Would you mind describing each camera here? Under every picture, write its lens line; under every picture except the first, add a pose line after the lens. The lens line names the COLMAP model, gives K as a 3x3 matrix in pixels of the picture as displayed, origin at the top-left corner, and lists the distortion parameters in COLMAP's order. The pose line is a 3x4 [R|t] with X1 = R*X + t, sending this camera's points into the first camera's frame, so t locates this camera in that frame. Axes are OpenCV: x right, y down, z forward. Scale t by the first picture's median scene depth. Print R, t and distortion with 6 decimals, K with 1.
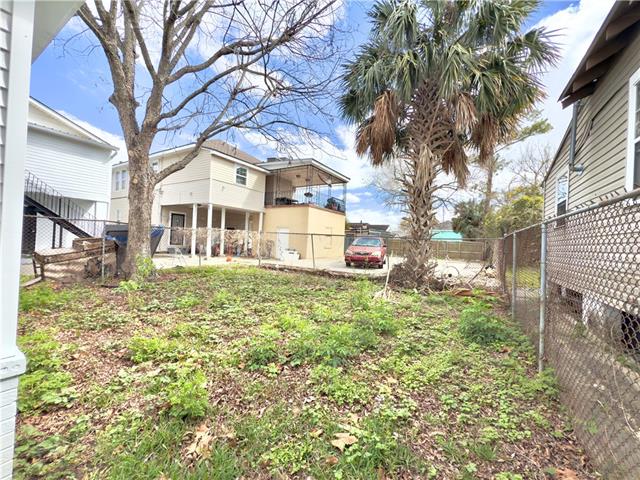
lens RADIAL K [[256.8, 0, 318.2], [0, 256.8, 239.1], [0, 0, 1]] dist [-0.003174, 0.000715]
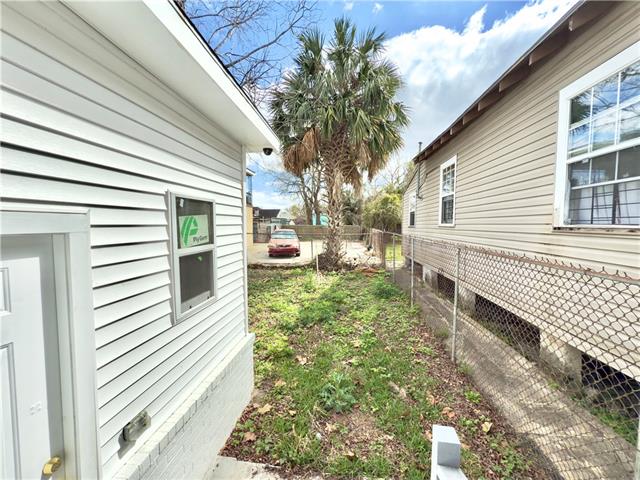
lens RADIAL K [[256.8, 0, 321.8], [0, 256.8, 238.2], [0, 0, 1]] dist [-0.003174, 0.000715]
pose [[0.897704, -0.065303, 0.435734, -0.352359], [0.034485, 0.996335, 0.078273, -0.121881], [-0.439248, -0.055240, 0.896666, -0.284973]]
